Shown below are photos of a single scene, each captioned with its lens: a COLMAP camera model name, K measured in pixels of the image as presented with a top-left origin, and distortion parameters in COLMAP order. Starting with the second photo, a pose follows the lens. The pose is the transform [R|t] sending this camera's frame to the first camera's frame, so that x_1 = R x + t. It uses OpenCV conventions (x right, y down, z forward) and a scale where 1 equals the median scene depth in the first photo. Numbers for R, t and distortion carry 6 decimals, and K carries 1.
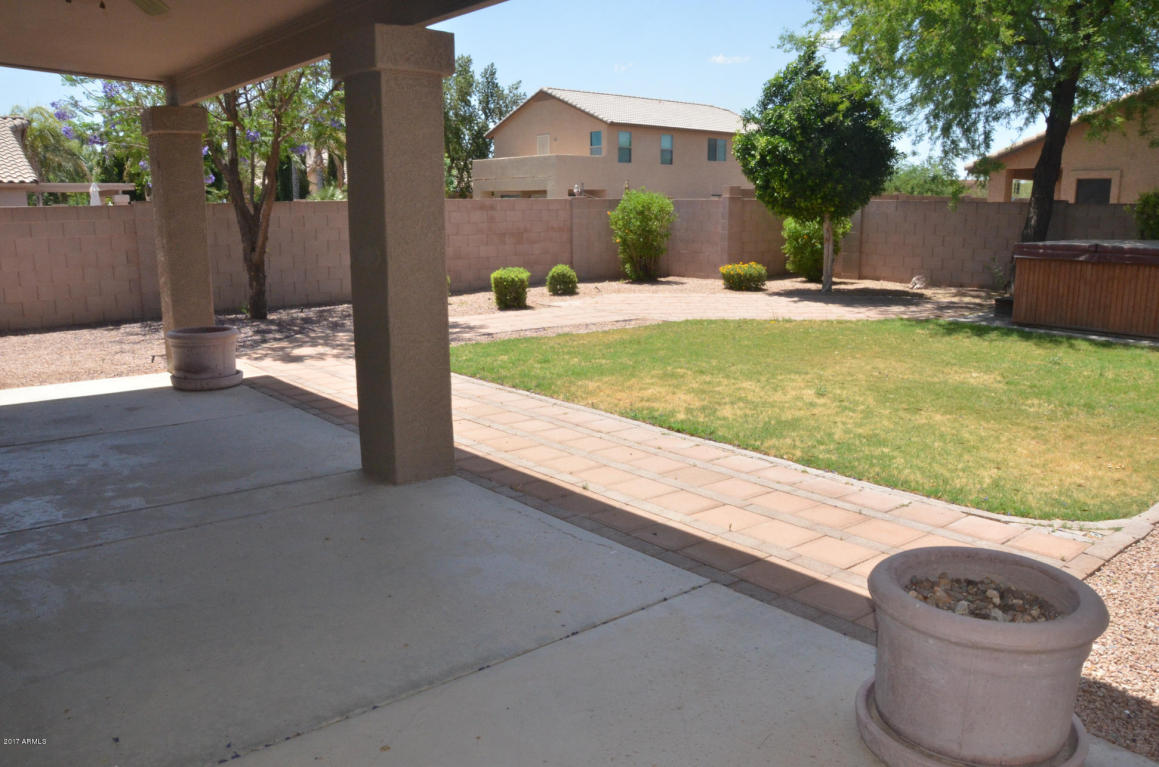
lens RADIAL K [[900.3, 0, 560.4], [0, 900.3, 395.3], [0, 0, 1]] dist [-0.161198, 0.108518]
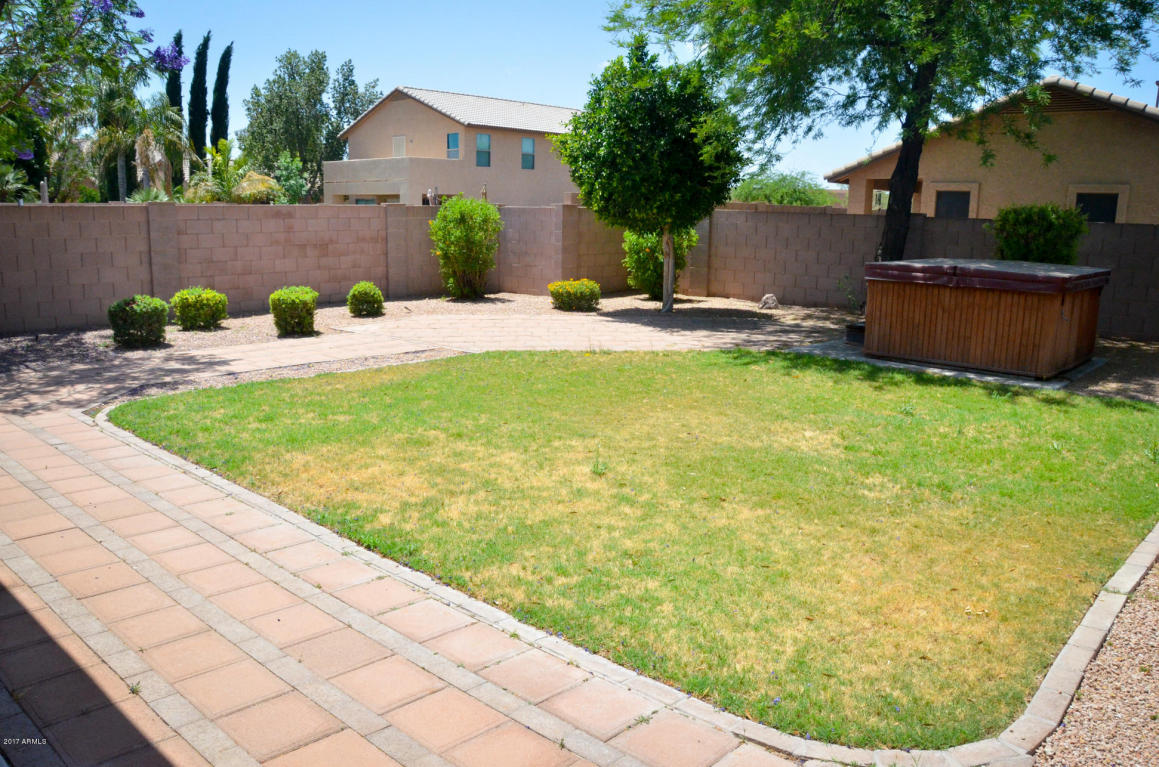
lens RADIAL K [[900.3, 0, 566.9], [0, 900.3, 390.3], [0, 0, 1]] dist [-0.161198, 0.108518]
pose [[0.990733, -0.006990, 0.135646, 0.108888], [0.008411, 0.999916, -0.009901, -0.042283], [-0.135565, 0.010950, 0.990708, 0.167519]]
